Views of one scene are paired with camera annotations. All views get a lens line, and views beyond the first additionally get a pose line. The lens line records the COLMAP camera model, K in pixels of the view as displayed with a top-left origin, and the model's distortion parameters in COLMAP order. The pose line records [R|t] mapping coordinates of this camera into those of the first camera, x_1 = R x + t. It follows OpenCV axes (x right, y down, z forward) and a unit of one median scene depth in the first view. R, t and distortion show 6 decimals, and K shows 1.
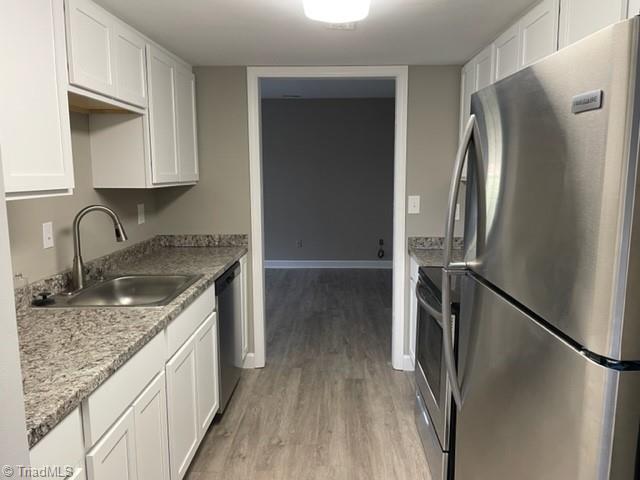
lens RADIAL K [[484.1, 0, 320.0], [0, 484.1, 239.6], [0, 0, 1]] dist [0.049802, -0.006778]
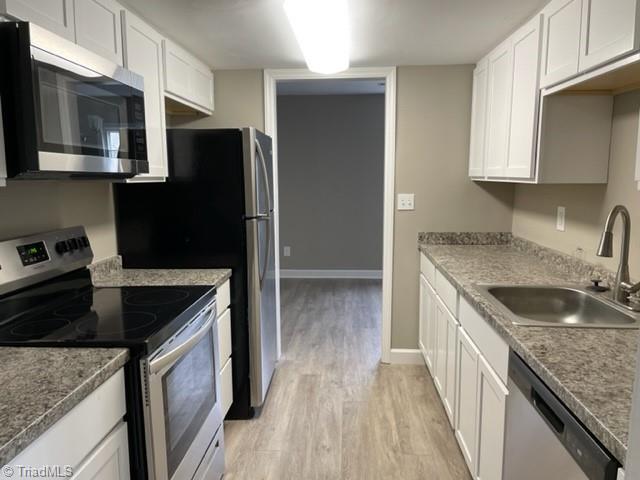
lens RADIAL K [[484.1, 0, 319.9], [0, 484.1, 240.4], [0, 0, 1]] dist [0.049802, -0.006778]
pose [[-0.999125, 0.013426, 0.039599, -0.041071], [0.023740, 0.961750, 0.272898, -0.247330], [-0.034420, 0.273599, -0.961228, 1.858267]]
